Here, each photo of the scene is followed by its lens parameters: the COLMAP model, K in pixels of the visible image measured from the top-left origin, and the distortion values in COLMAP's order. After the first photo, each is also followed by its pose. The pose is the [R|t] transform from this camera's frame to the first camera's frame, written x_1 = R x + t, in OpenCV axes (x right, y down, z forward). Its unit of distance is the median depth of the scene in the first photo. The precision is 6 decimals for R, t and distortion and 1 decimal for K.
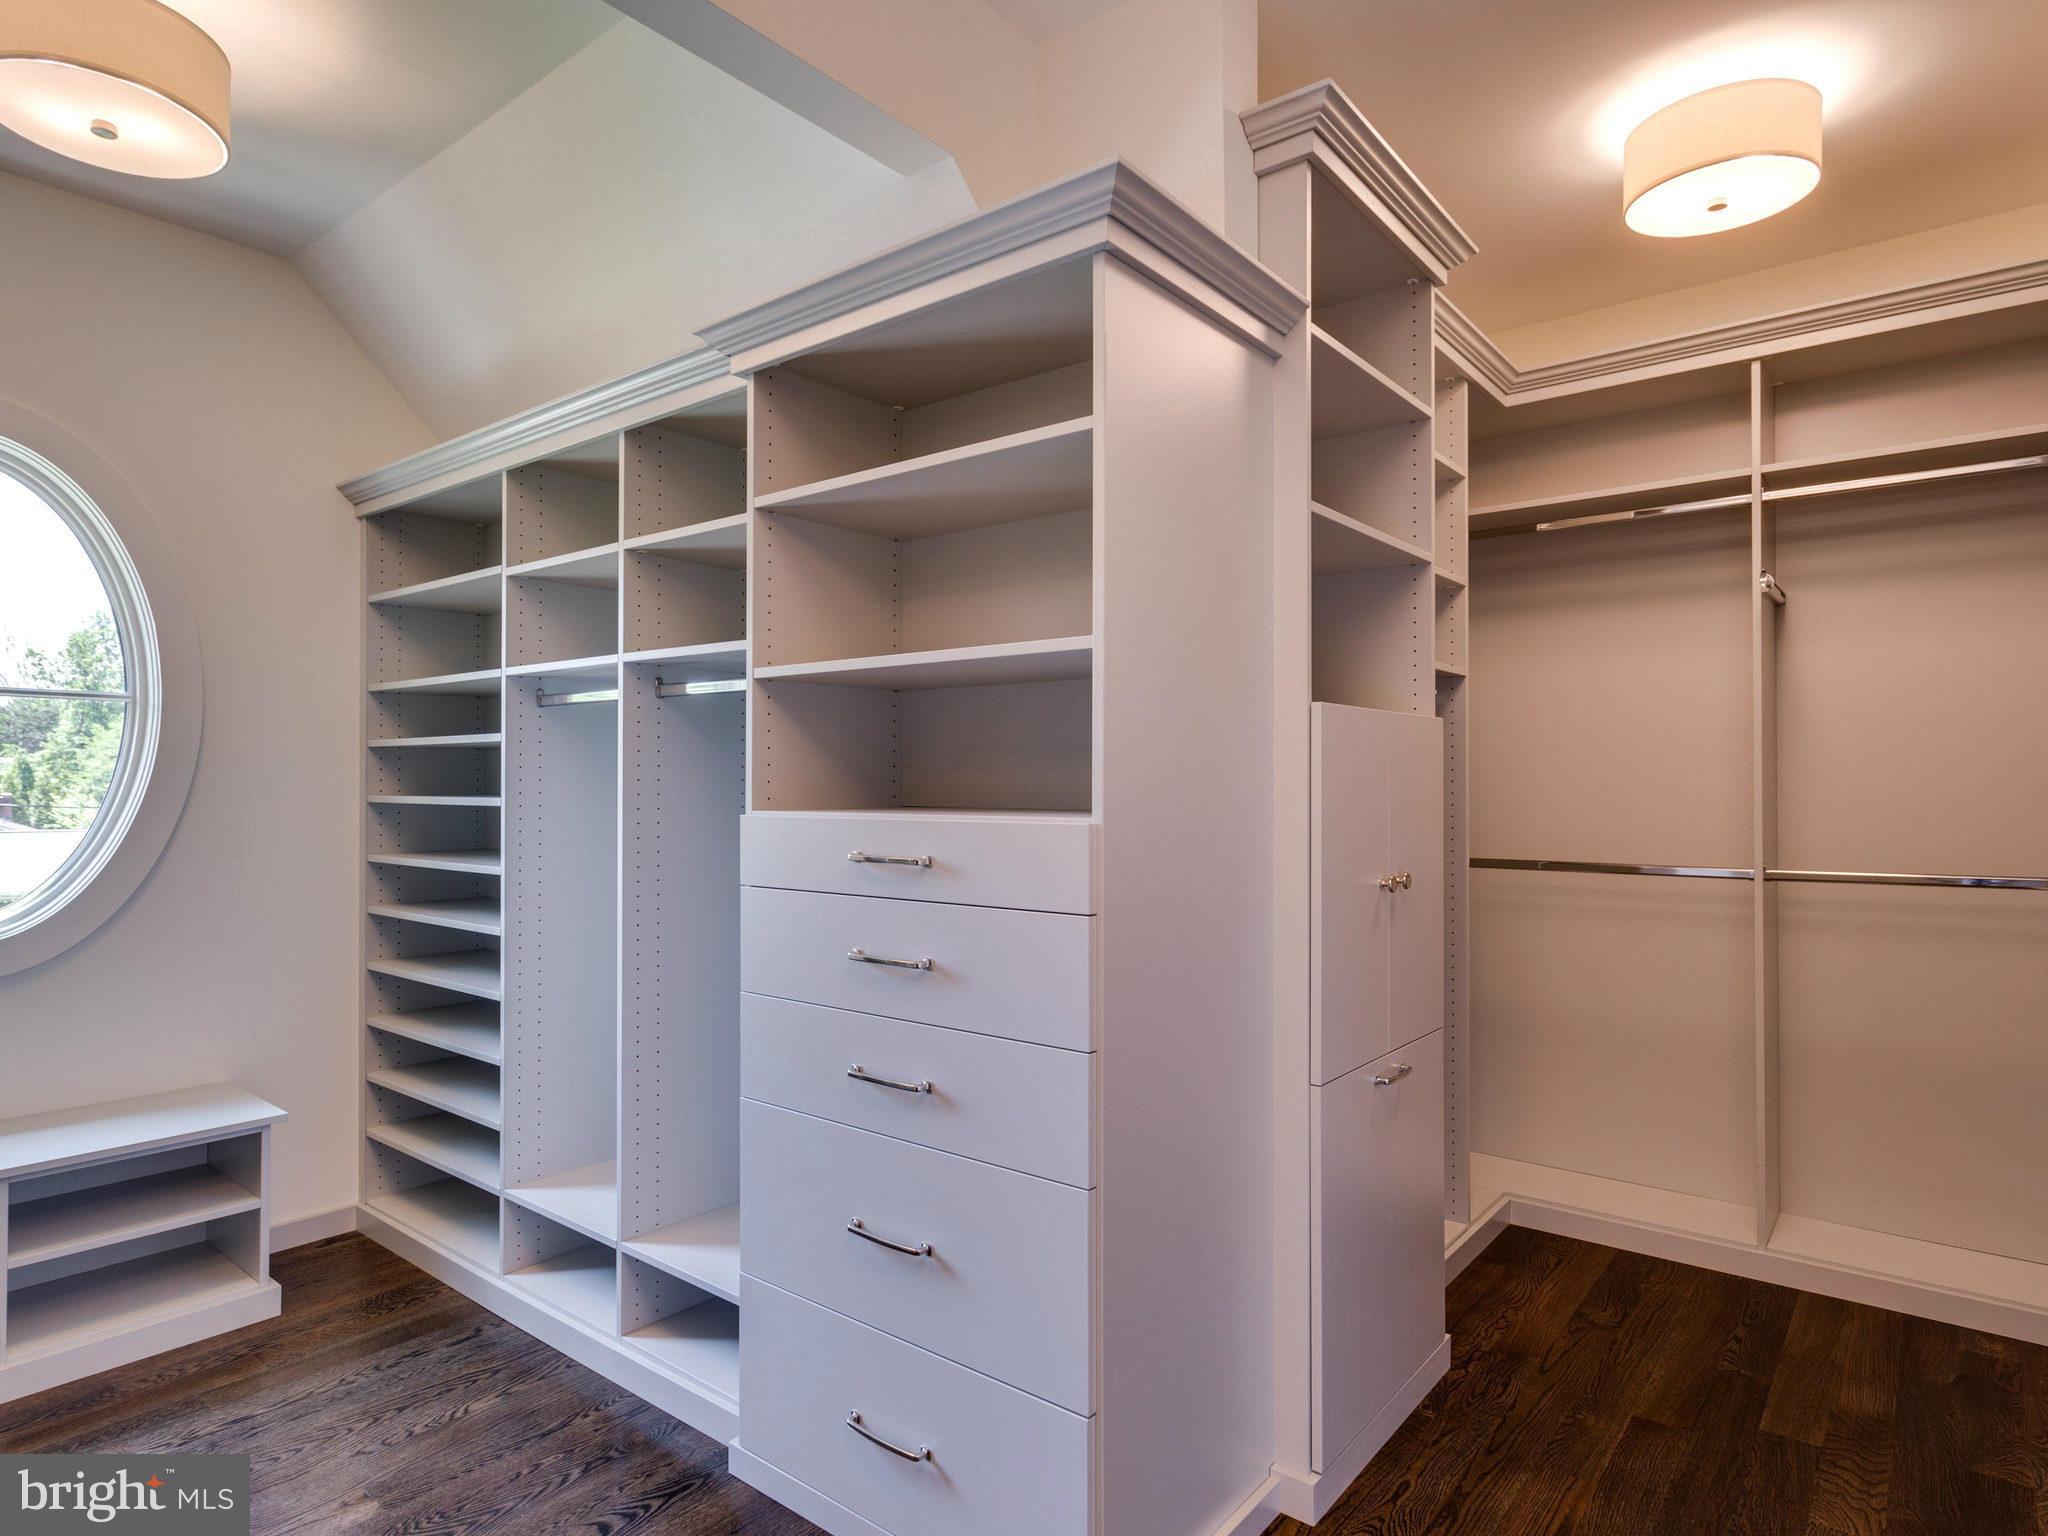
lens RADIAL K [[1131.5, 0, 1027.3], [0, 1131.5, 780.1], [0, 0, 1]] dist [-0.006490, 0.000252]
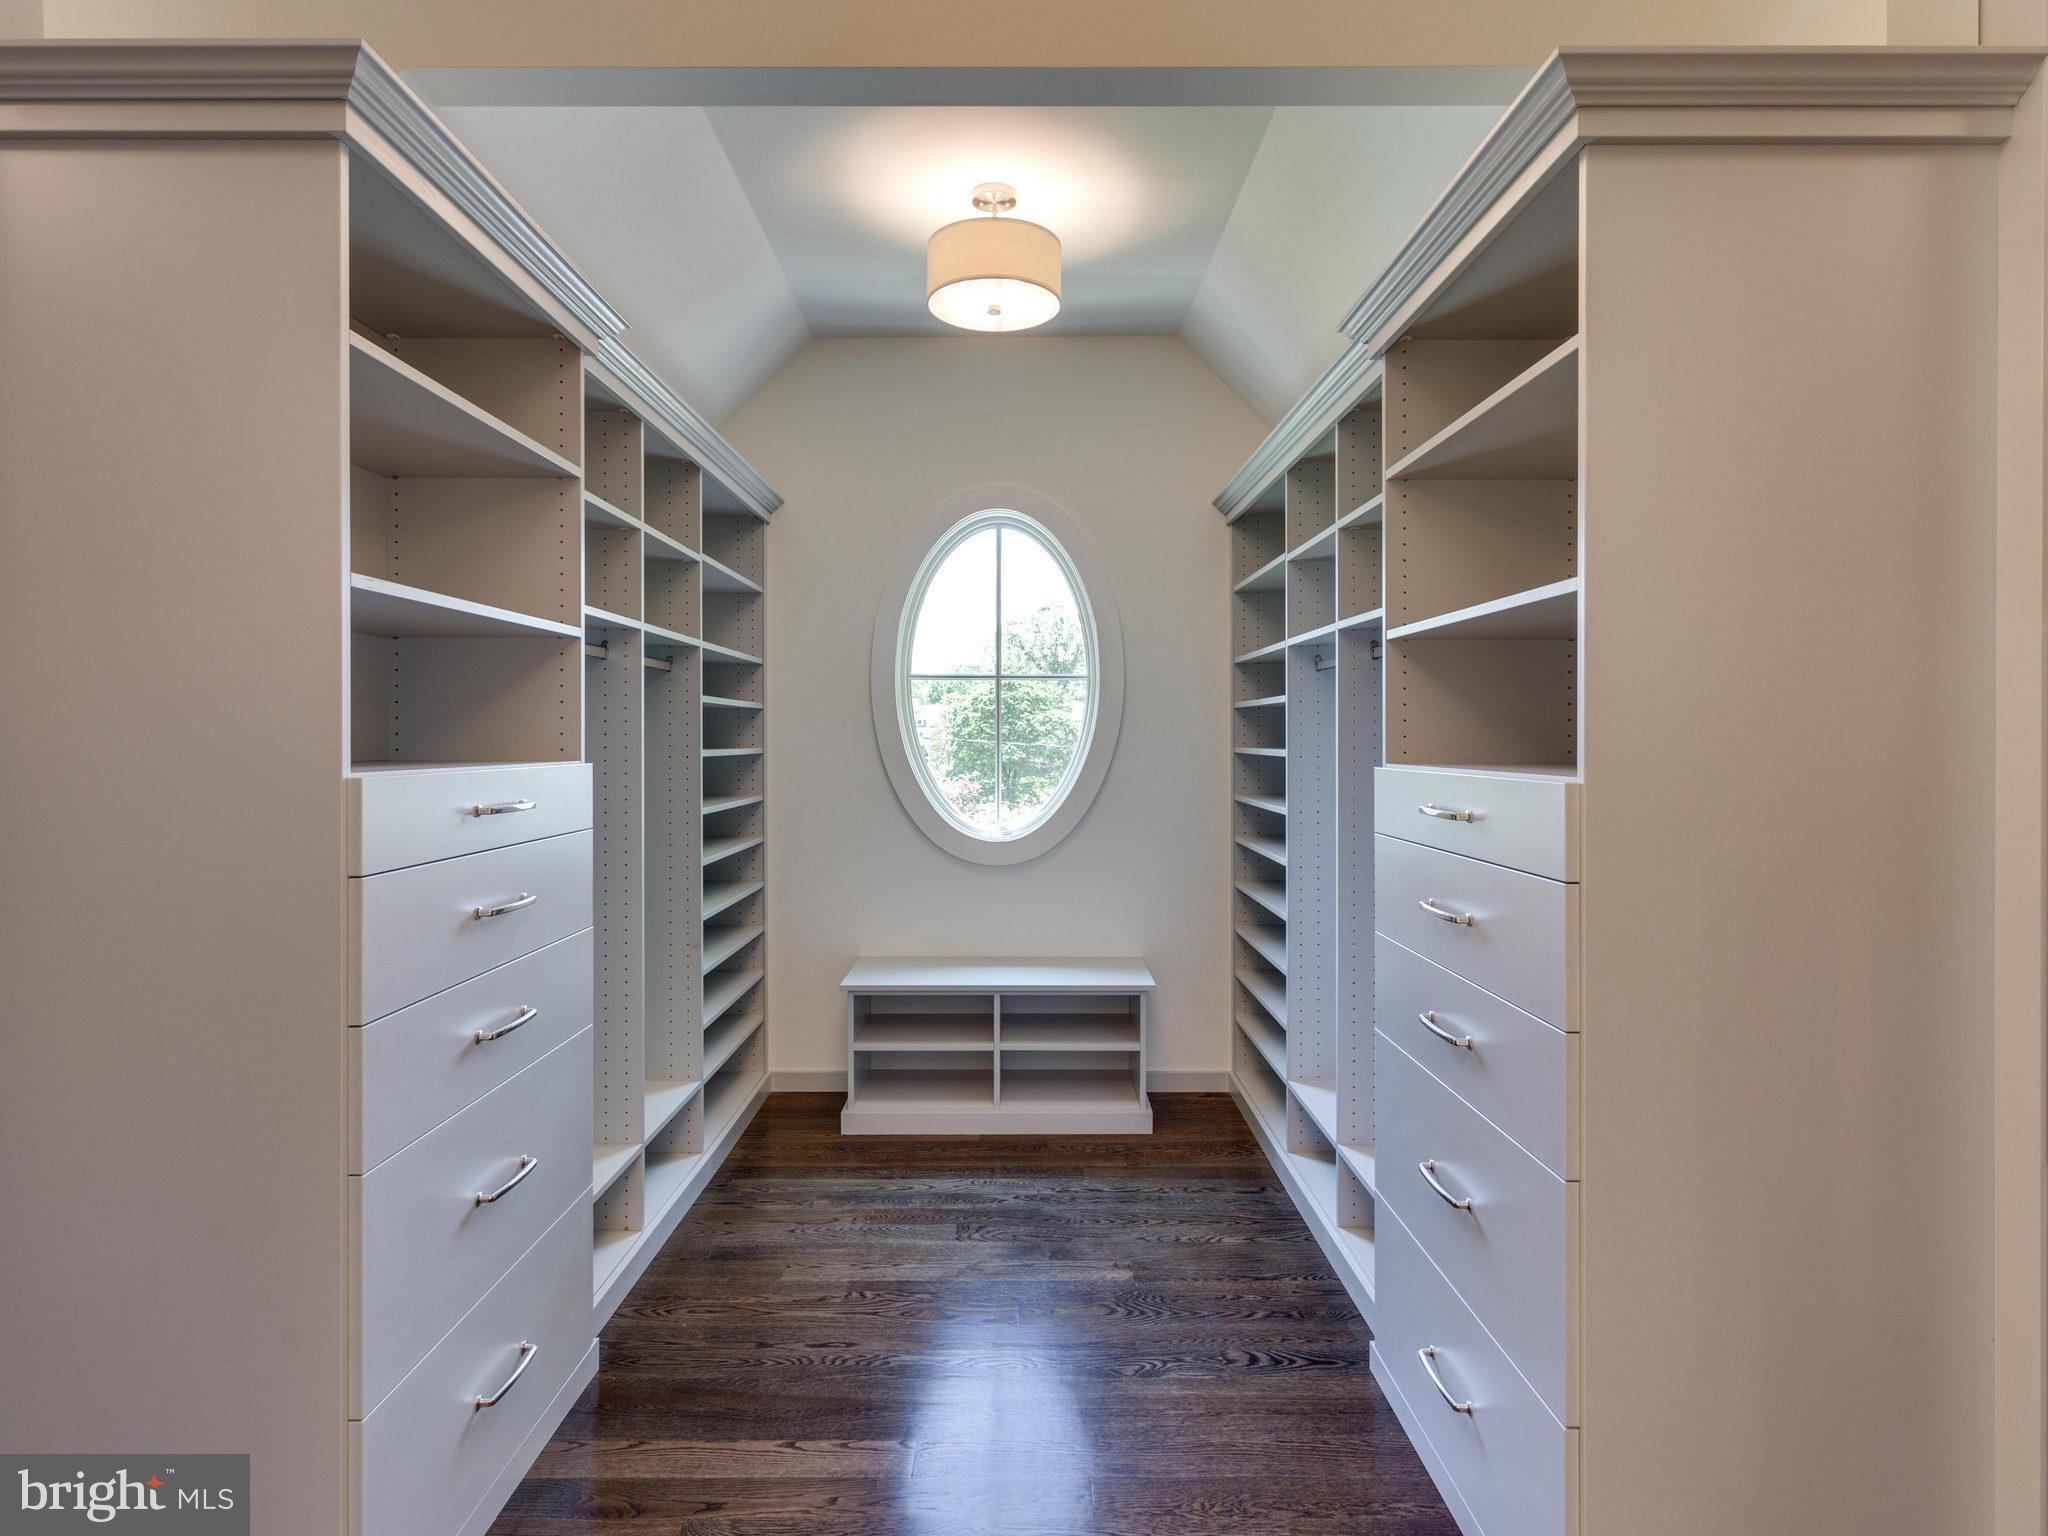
lens RADIAL K [[1131.5, 0, 1023.1], [0, 1131.5, 749.7], [0, 0, 1]] dist [-0.006490, 0.000252]
pose [[0.618785, 0.007301, -0.785527, 0.330211], [0.005696, 0.999889, 0.013780, -0.002363], [0.785540, -0.013001, 0.618674, 0.058639]]
